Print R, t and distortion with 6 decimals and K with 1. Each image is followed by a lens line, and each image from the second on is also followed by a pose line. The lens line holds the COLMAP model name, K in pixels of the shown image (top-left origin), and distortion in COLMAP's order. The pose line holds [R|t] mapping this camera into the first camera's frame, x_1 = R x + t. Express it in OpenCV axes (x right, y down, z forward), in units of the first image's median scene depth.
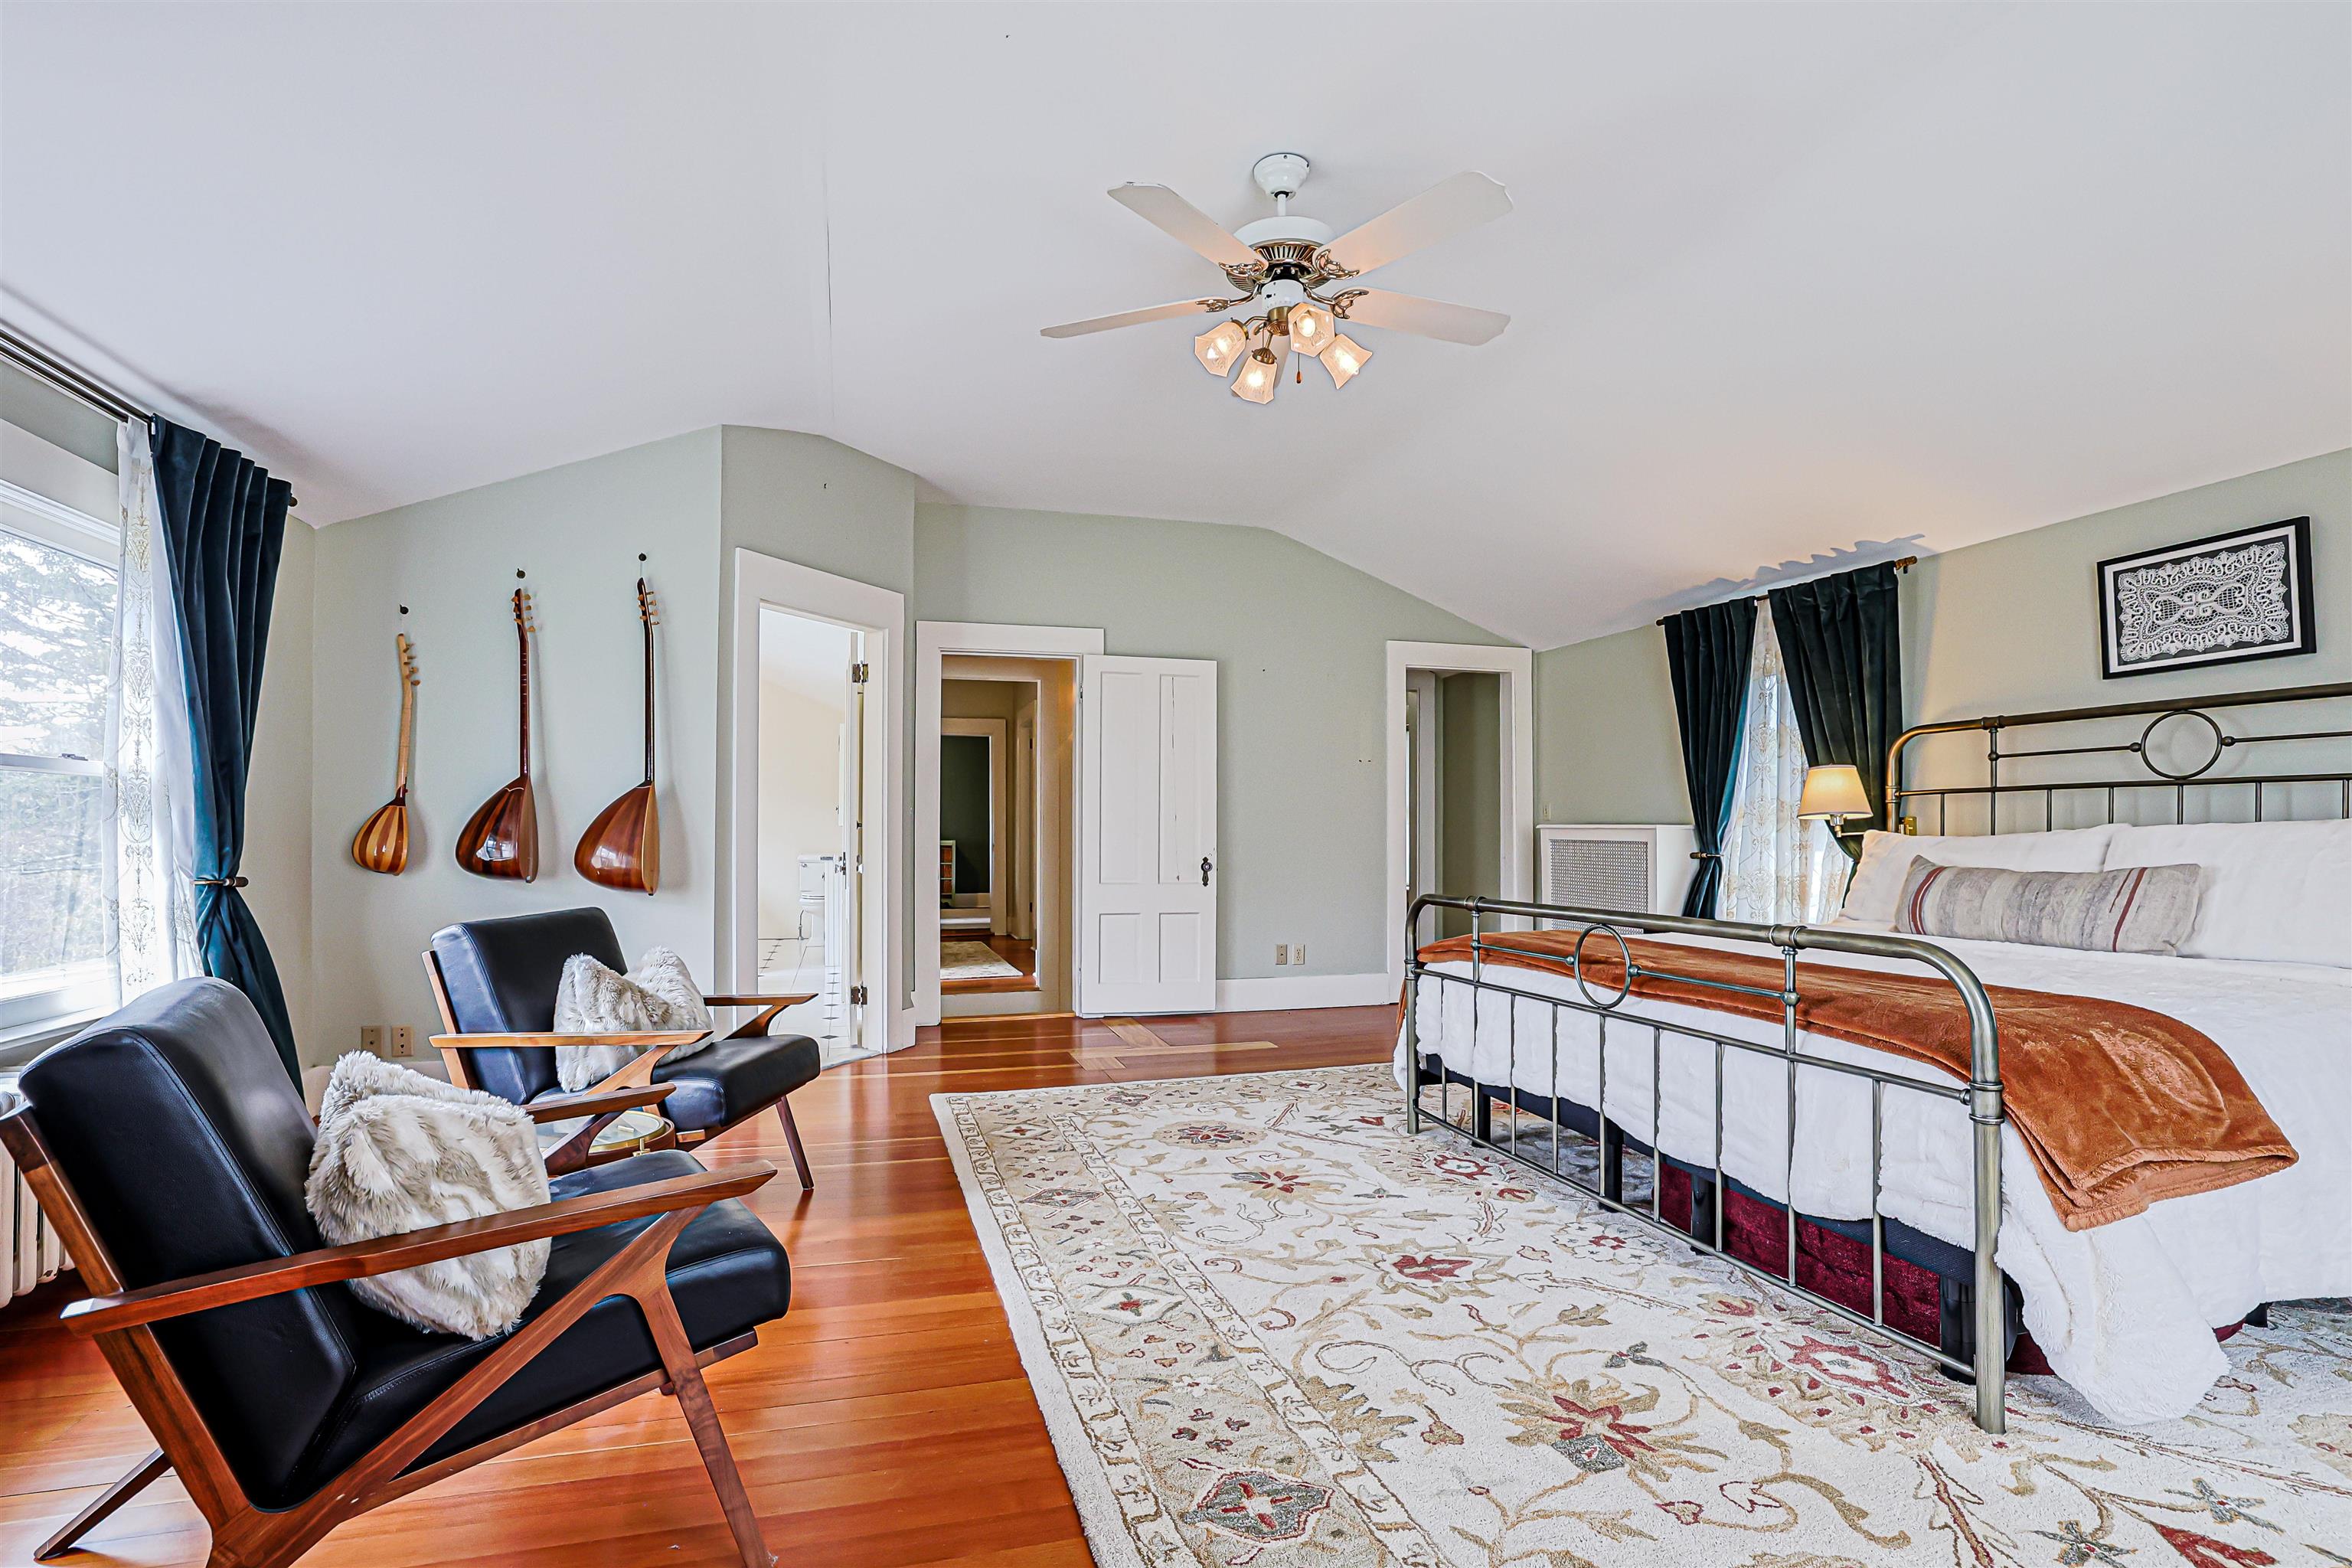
lens RADIAL K [[1101.5, 0, 1167.0], [0, 1101.5, 804.8], [0, 0, 1]] dist [-0.017253, 0.004299]
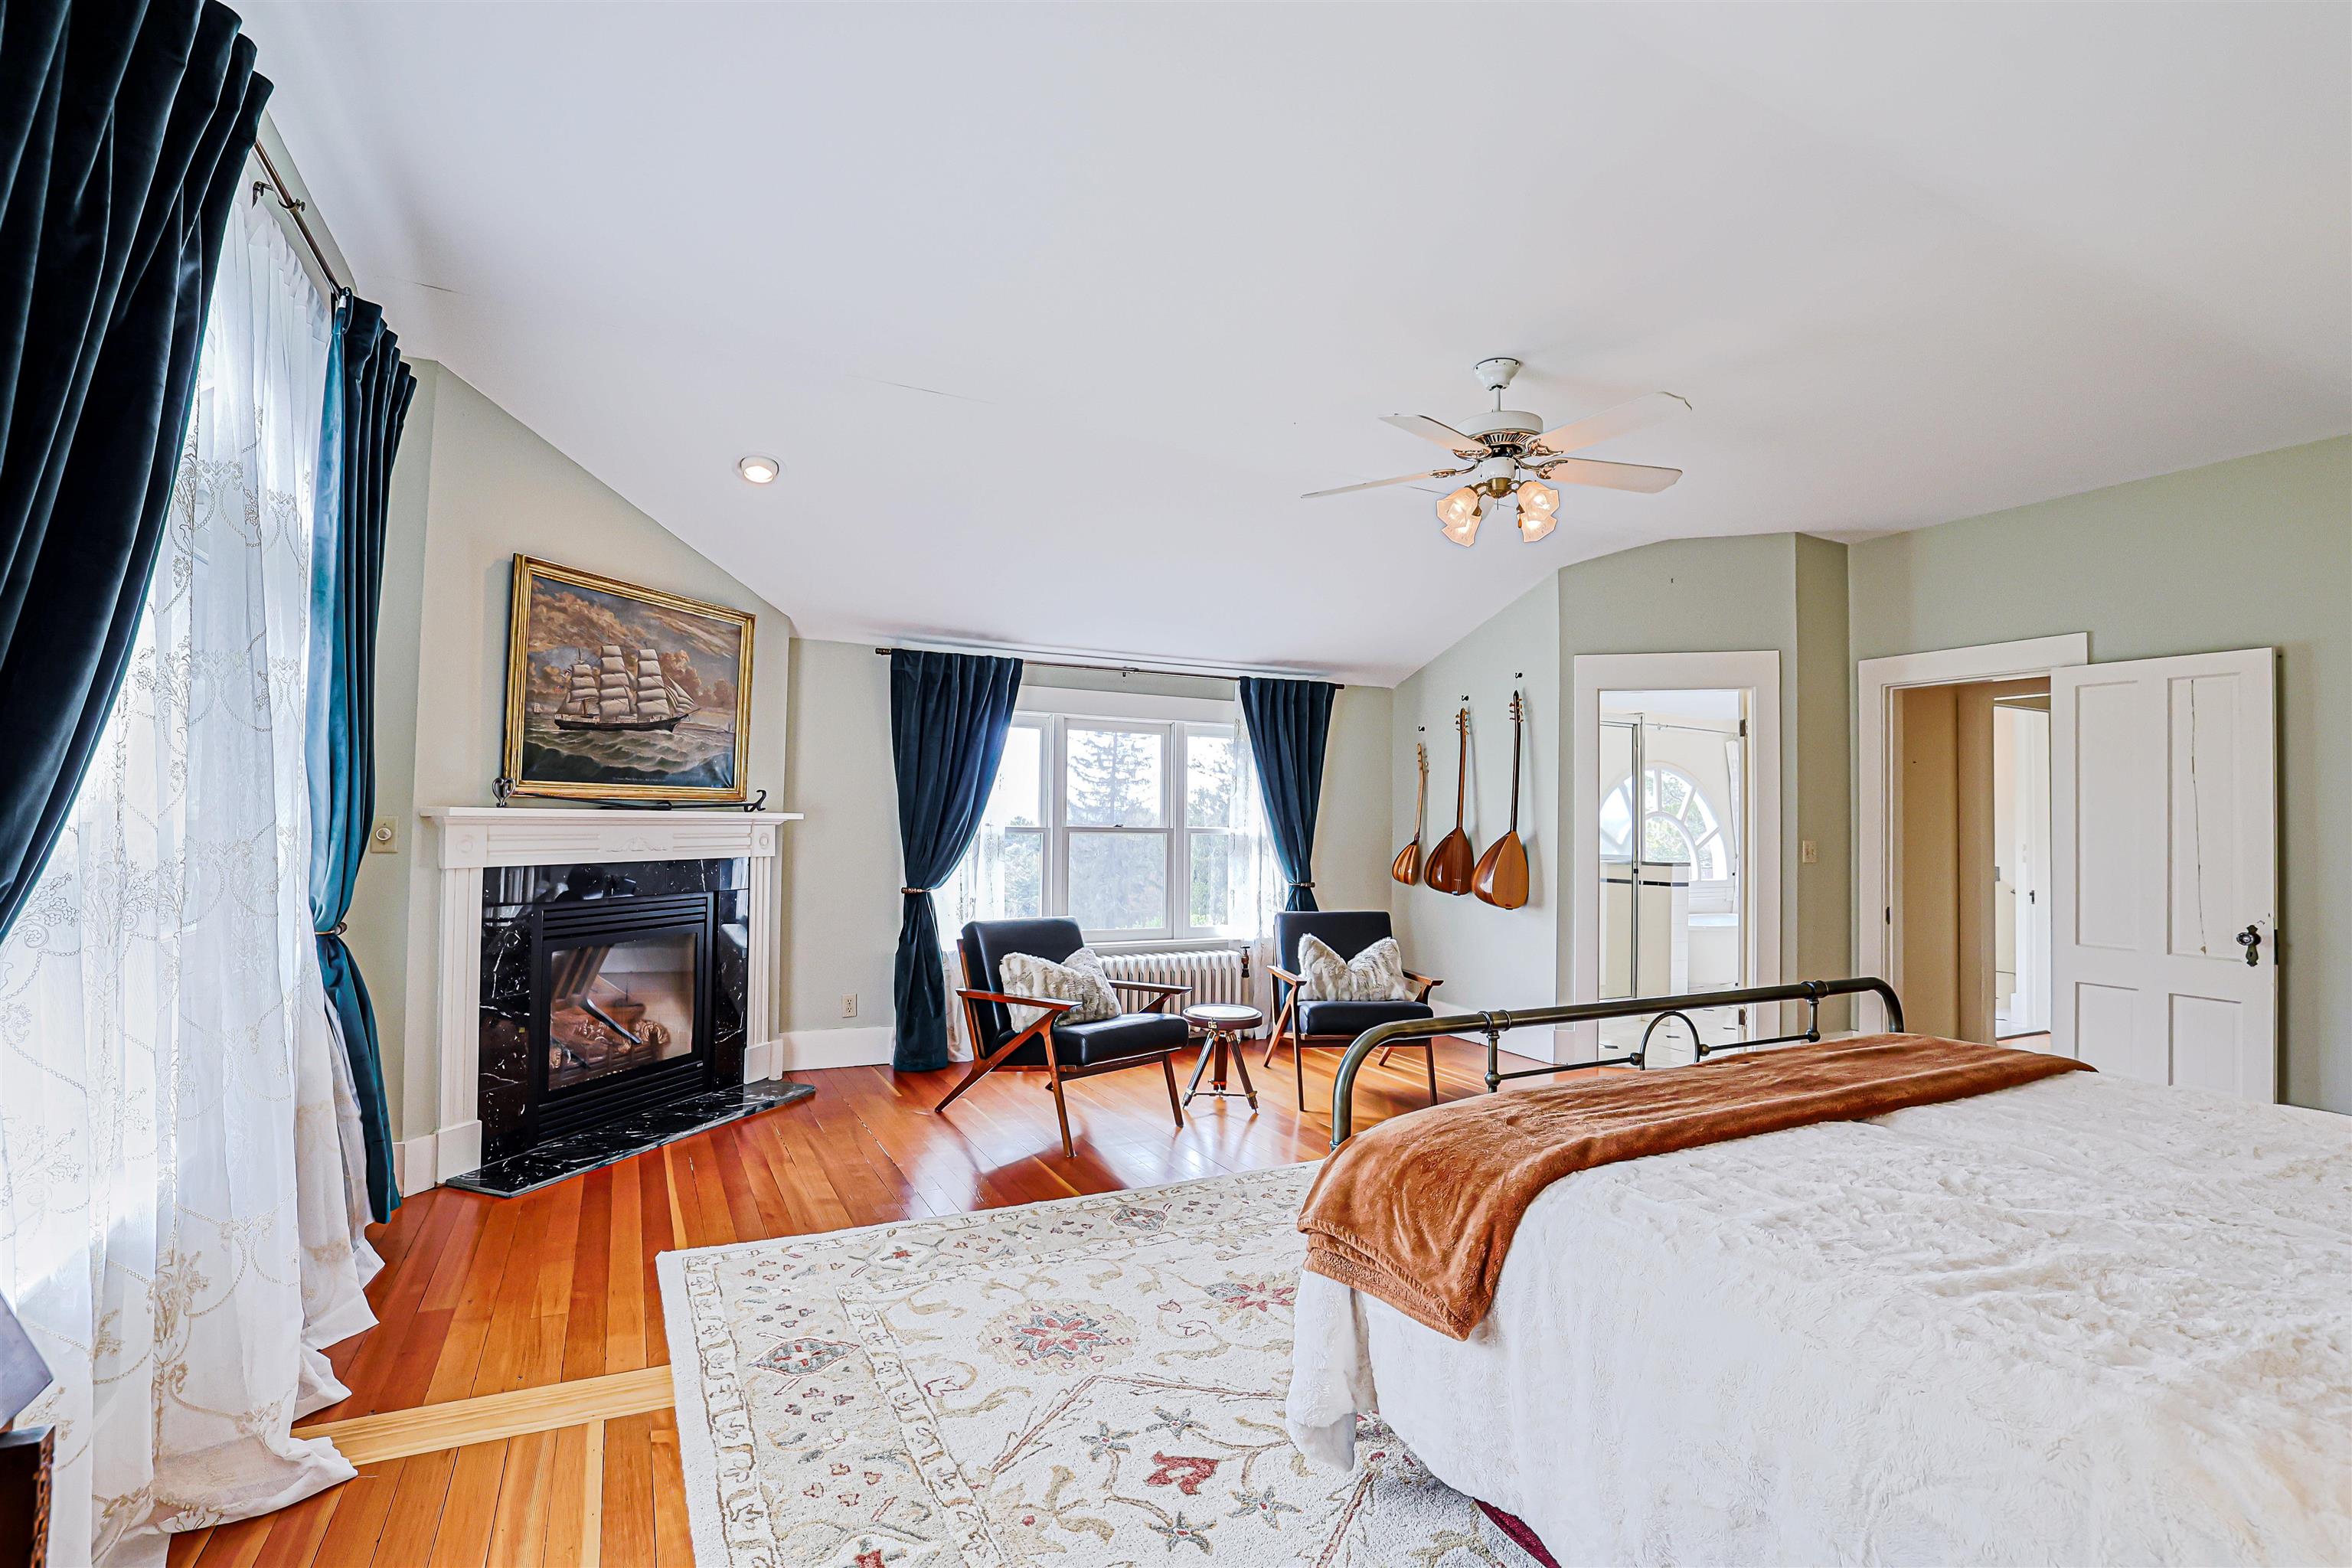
lens RADIAL K [[1101.5, 0, 1181.5], [0, 1101.5, 777.8], [0, 0, 1]] dist [-0.017253, 0.004299]
pose [[0.197448, -0.034576, -0.979704, 1.102458], [0.010562, 0.999395, -0.033142, -0.059983], [0.980257, -0.003804, 0.197693, 0.345594]]
